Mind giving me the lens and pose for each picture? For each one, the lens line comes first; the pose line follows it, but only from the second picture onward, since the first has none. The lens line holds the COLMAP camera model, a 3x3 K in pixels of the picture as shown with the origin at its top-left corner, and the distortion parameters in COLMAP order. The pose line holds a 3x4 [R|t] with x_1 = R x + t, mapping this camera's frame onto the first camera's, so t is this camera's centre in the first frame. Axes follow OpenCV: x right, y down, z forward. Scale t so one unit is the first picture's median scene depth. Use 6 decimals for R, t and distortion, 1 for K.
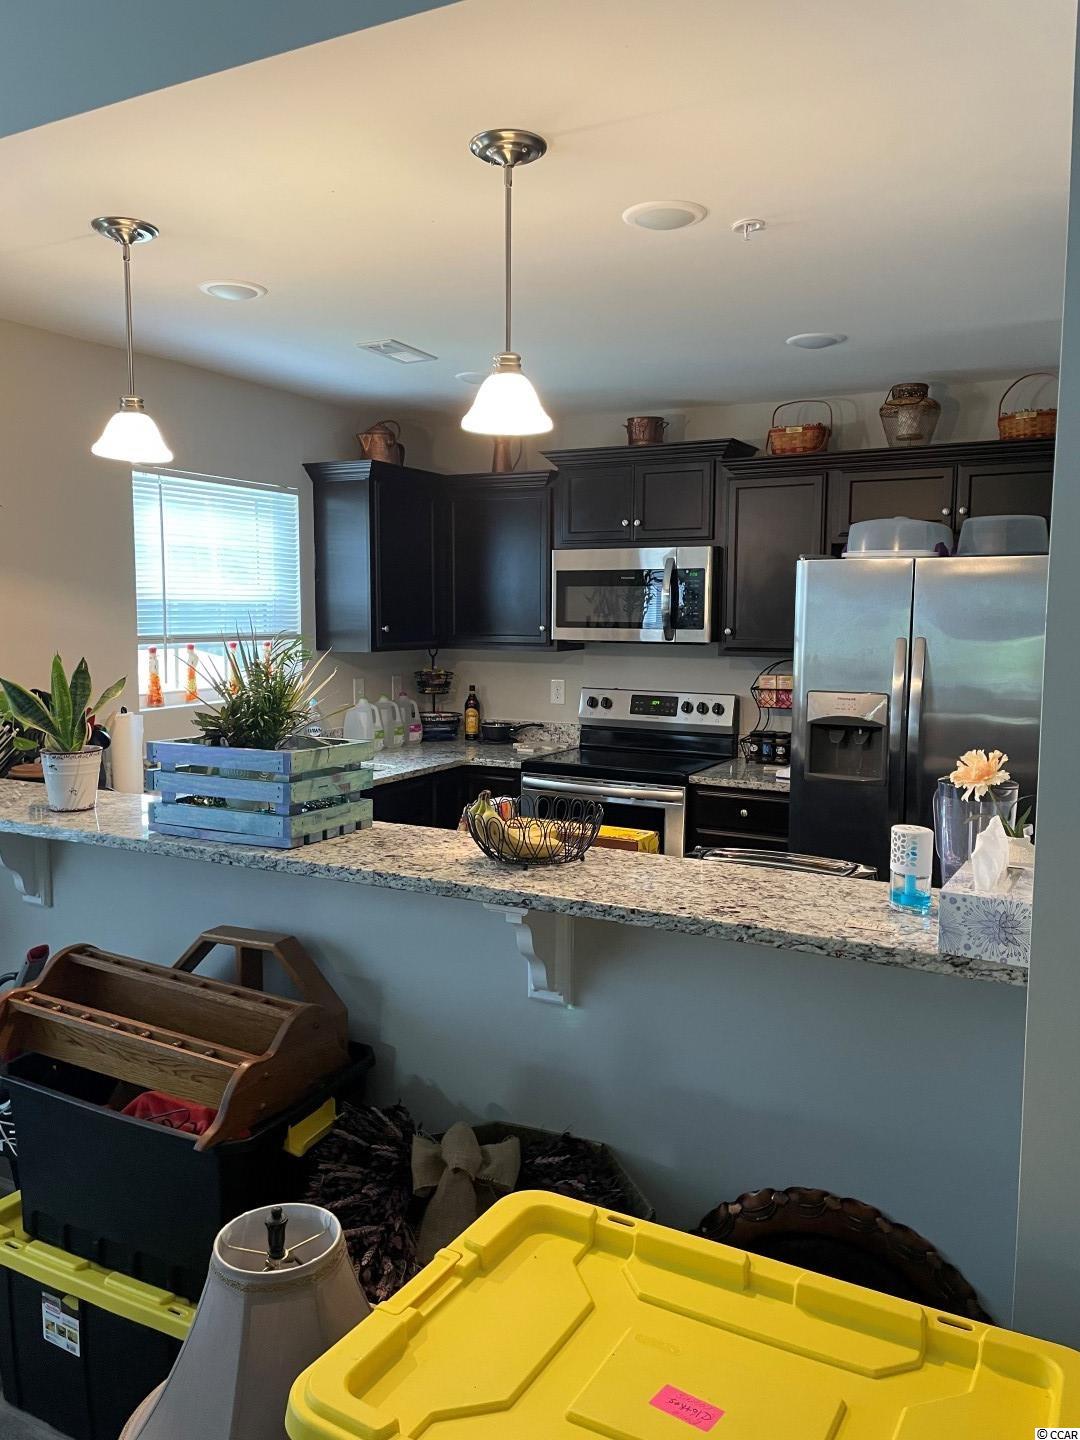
lens RADIAL K [[1095.1, 0, 537.1], [0, 1095.1, 726.3], [0, 0, 1]] dist [0.033939, 0.000974]
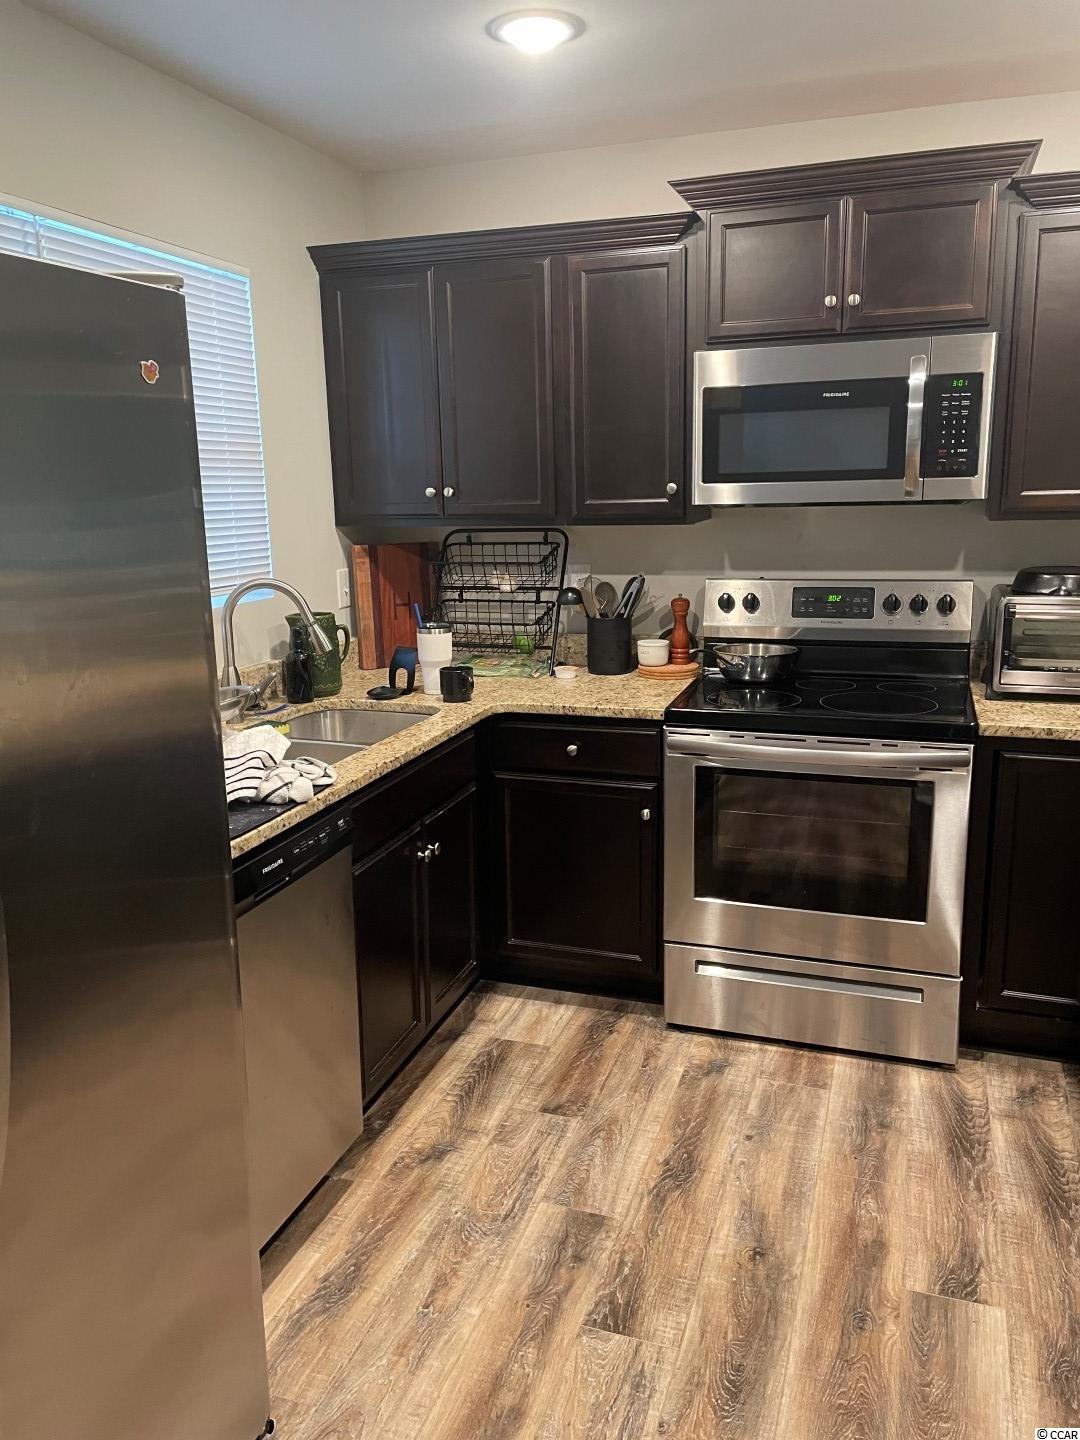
lens RADIAL K [[1095.1, 0, 537.4], [0, 1095.1, 714.9], [0, 0, 1]] dist [0.033939, 0.000974]
pose [[0.985359, -0.064591, 0.157781, -0.177178], [0.046571, 0.992232, 0.115352, -0.037546], [-0.164006, -0.106315, 0.980714, 0.403263]]
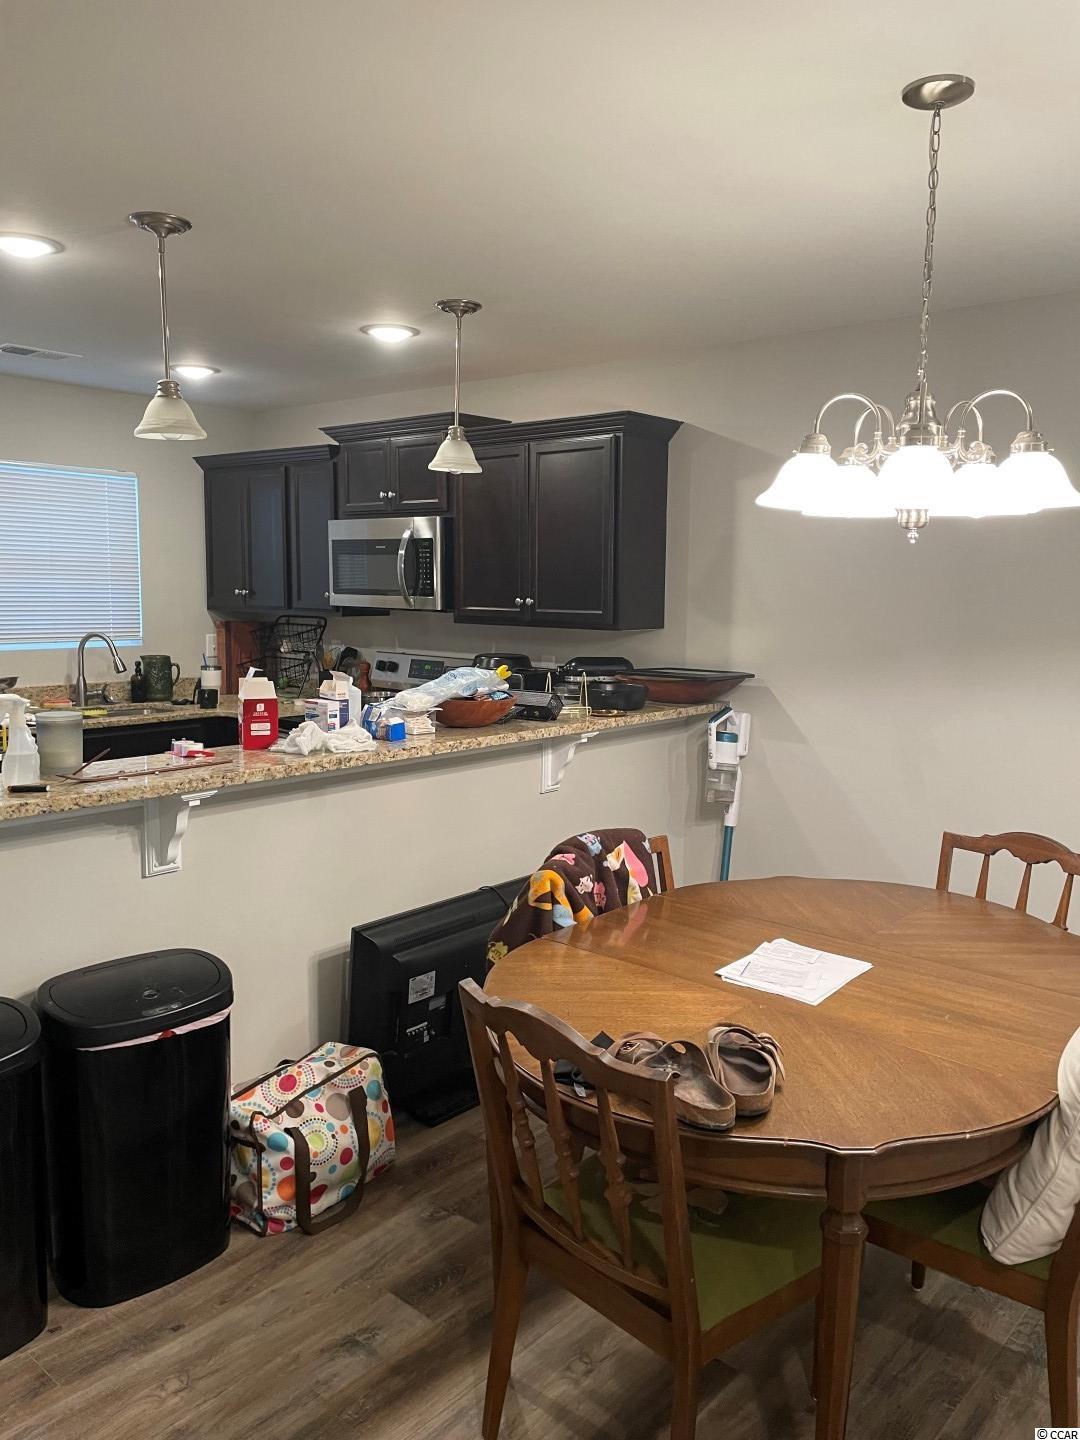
lens RADIAL K [[1095.1, 0, 544.7], [0, 1095.1, 720.8], [0, 0, 1]] dist [0.033939, 0.000974]
pose [[0.980406, 0.032021, -0.194369, 0.428021], [-0.027016, 0.999233, 0.028347, -0.003246], [0.195128, -0.022541, 0.980519, -0.003784]]
